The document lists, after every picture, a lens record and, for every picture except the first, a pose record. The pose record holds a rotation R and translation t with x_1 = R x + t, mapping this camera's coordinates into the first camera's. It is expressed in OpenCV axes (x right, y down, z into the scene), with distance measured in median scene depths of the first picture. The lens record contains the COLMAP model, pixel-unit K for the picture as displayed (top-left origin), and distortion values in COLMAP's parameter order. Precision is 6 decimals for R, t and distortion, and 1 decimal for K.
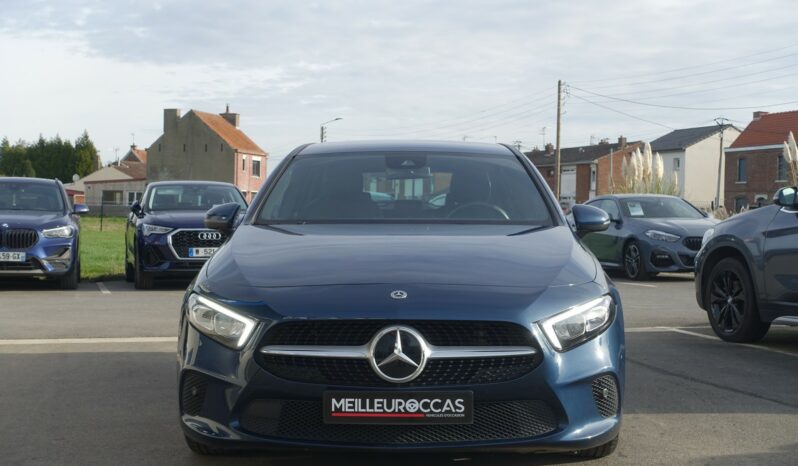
lens RADIAL K [[1197.7, 0, 401.0], [0, 1197.7, 233.3], [0, 0, 1]] dist [-0.040501, 0.000000]
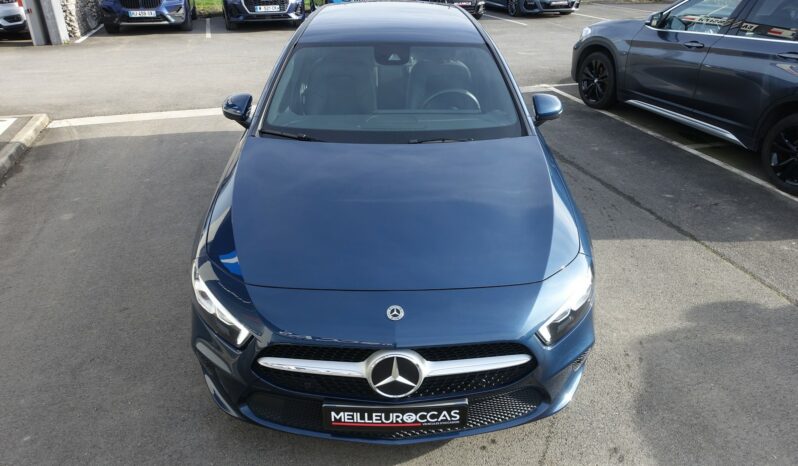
lens RADIAL K [[547.8, 0, 398.4], [0, 547.8, 234.2], [0, 0, 1]] dist [-0.004016, 0.002166]
pose [[0.999486, -0.015048, 0.028294, -0.011108], [0.000438, 0.889231, 0.457458, -0.211307], [-0.032044, -0.457210, 0.888781, 0.647670]]
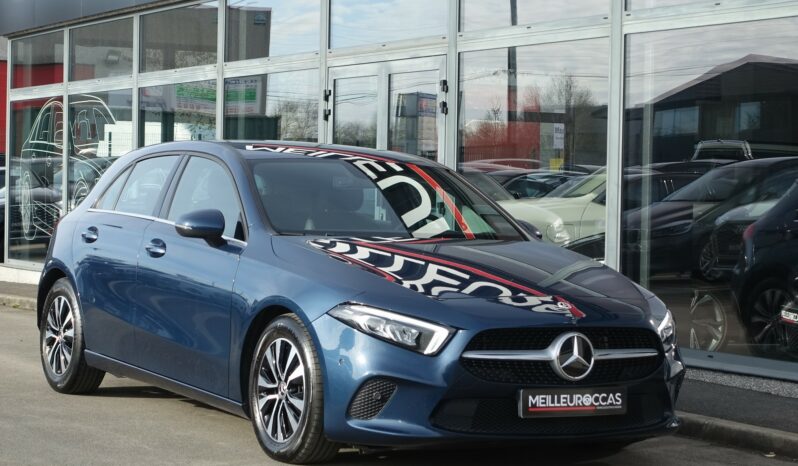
lens RADIAL K [[1816.7, 0, 398.8], [0, 1816.7, 233.7], [0, 0, 1]] dist [0.063408, 0.000000]
pose [[0.852088, 0.019889, 0.523021, -1.071239], [-0.027831, 0.999586, 0.007330, -0.025866], [-0.522659, -0.020802, 0.852288, -0.411114]]
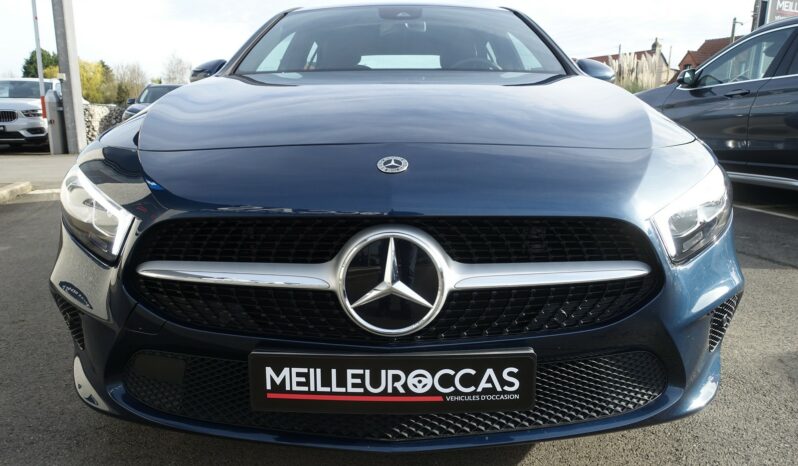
lens RADIAL K [[547.8, 0, 398.8], [0, 547.8, 230.0], [0, 0, 1]] dist [-0.004016, 0.002166]
pose [[0.999979, -0.004875, 0.004312, -0.000425], [0.003935, 0.980577, 0.196096, 0.033048], [-0.005184, -0.196075, 0.980575, 0.774507]]
